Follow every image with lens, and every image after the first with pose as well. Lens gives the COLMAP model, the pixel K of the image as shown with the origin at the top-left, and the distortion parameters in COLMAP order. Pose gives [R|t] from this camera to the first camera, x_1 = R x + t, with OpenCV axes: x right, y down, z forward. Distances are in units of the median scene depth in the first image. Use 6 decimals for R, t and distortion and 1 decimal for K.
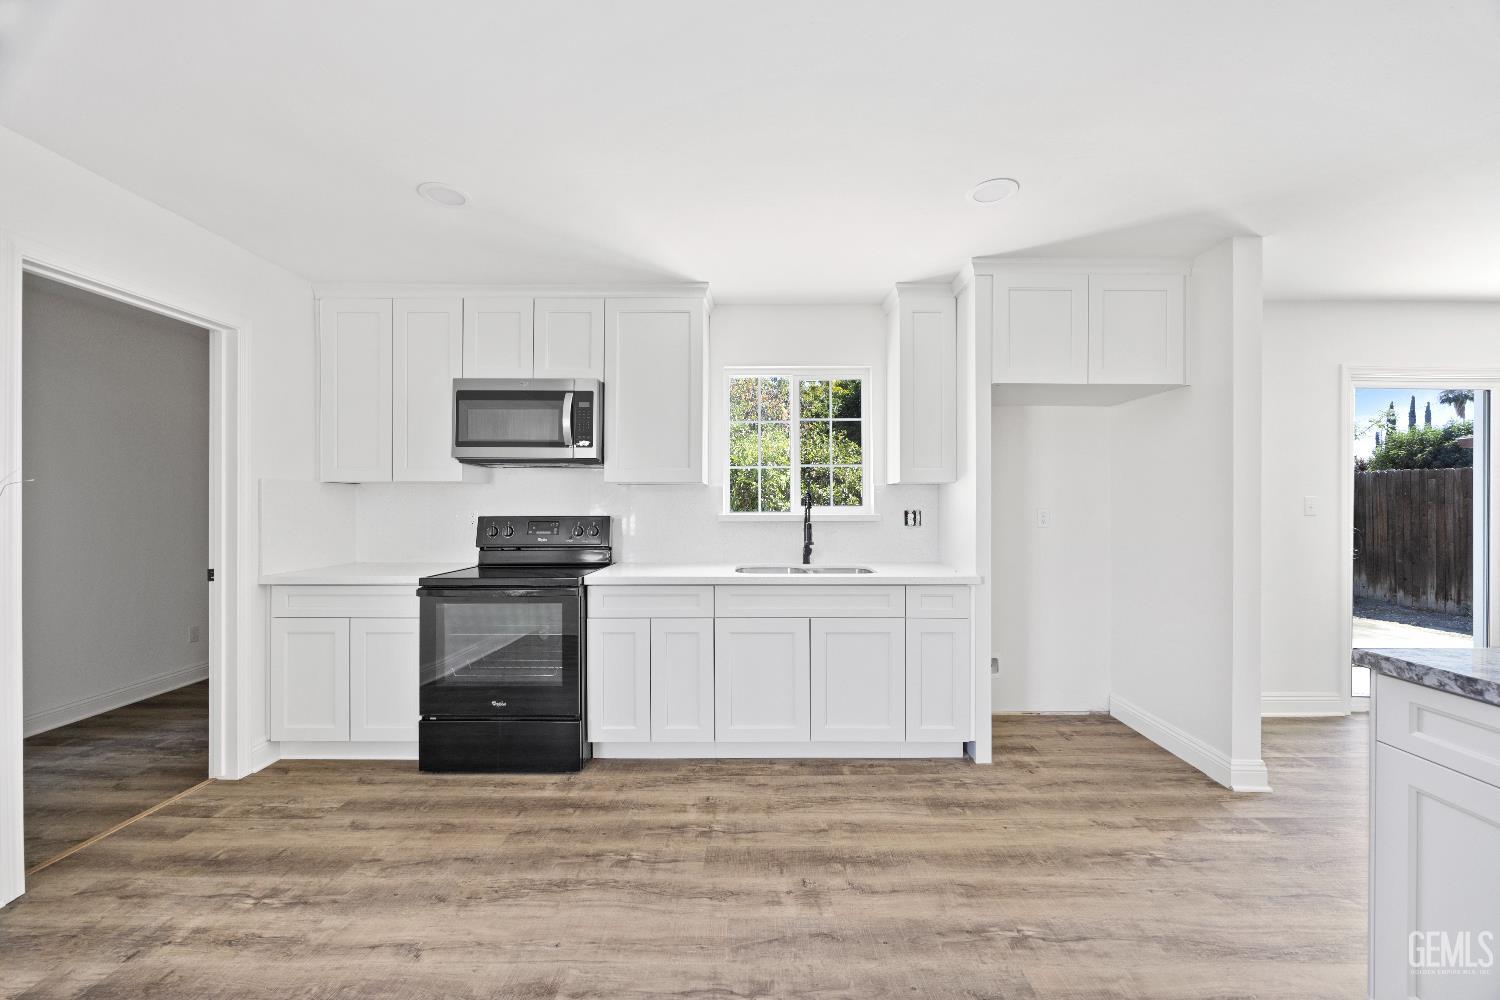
lens RADIAL K [[576.6, 0, 756.7], [0, 576.6, 503.4], [0, 0, 1]] dist [-0.000539, 0.000961]
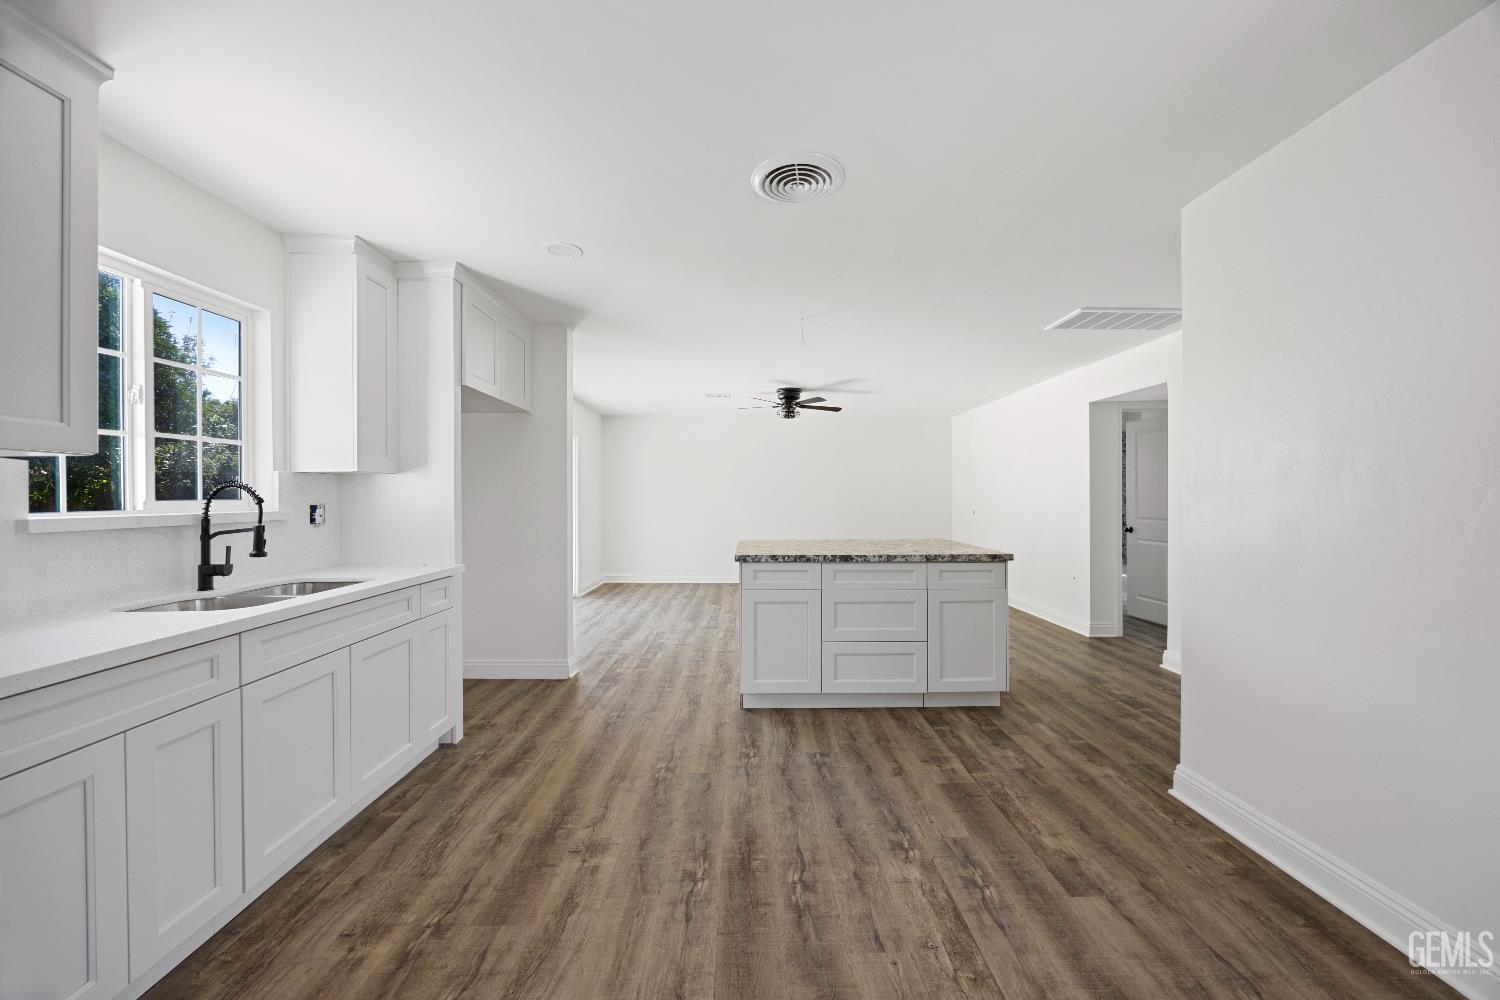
lens RADIAL K [[576.6, 0, 759.6], [0, 576.6, 498.7], [0, 0, 1]] dist [-0.000539, 0.000961]
pose [[-0.031474, -0.004366, 0.999495, -0.717588], [0.005411, 0.999975, 0.004538, 0.003148], [-0.999490, 0.005551, -0.031450, 0.501202]]
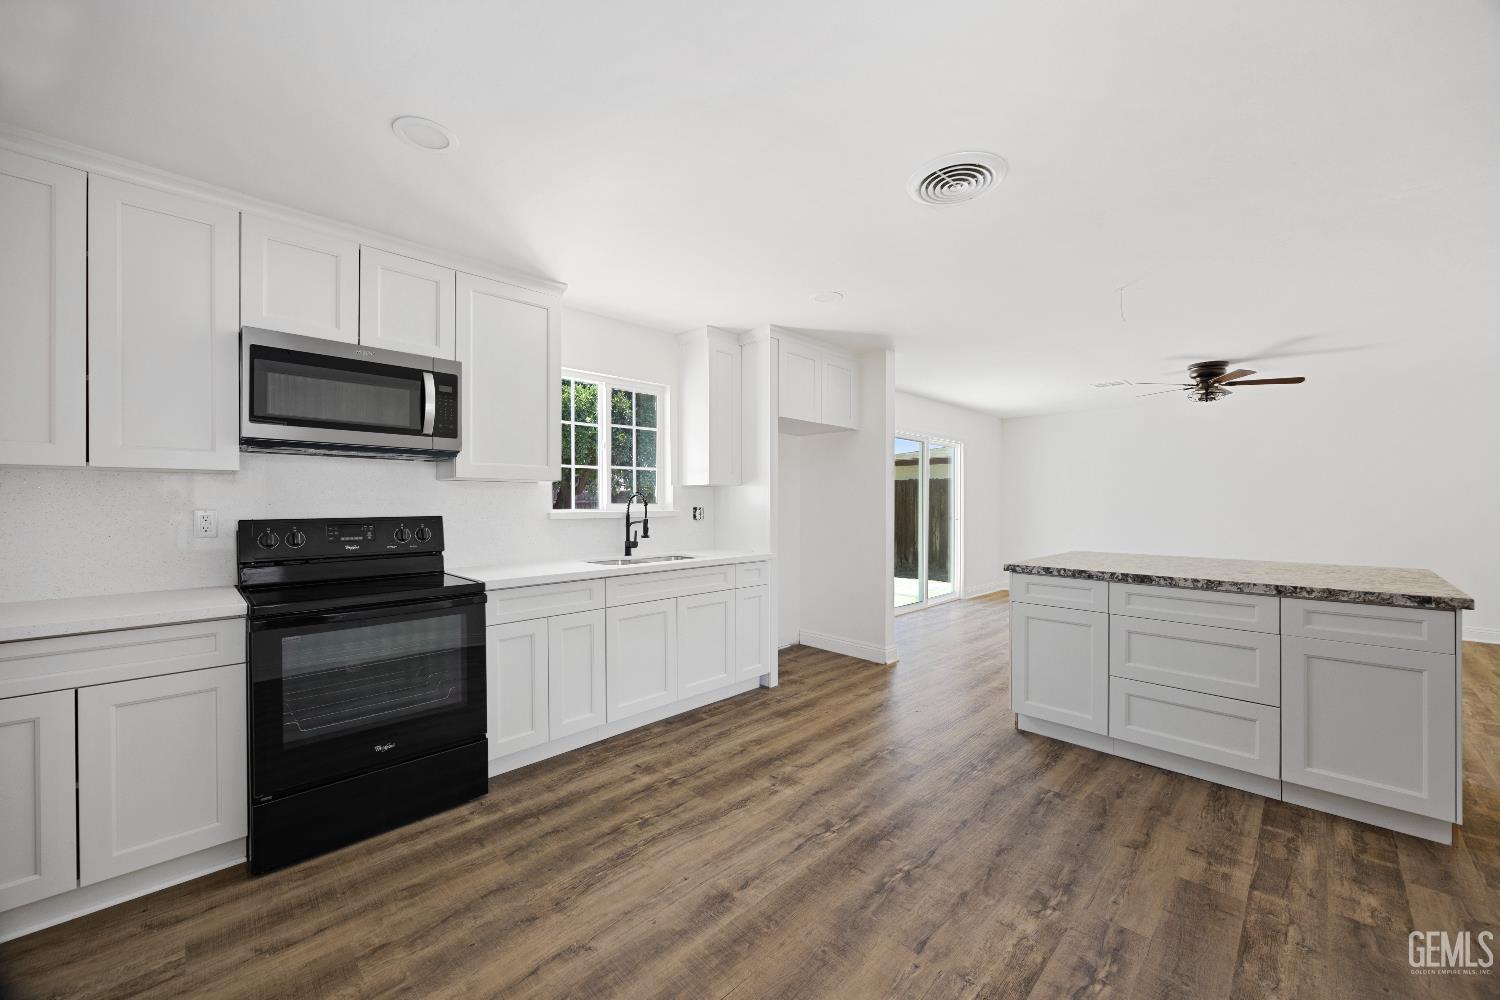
lens RADIAL K [[576.6, 0, 756.8], [0, 576.6, 507.6], [0, 0, 1]] dist [-0.000539, 0.000961]
pose [[0.696878, -0.007885, 0.717146, -0.672409], [0.002720, 0.999961, 0.008352, 0.003332], [-0.717184, -0.003870, 0.696873, 0.054884]]
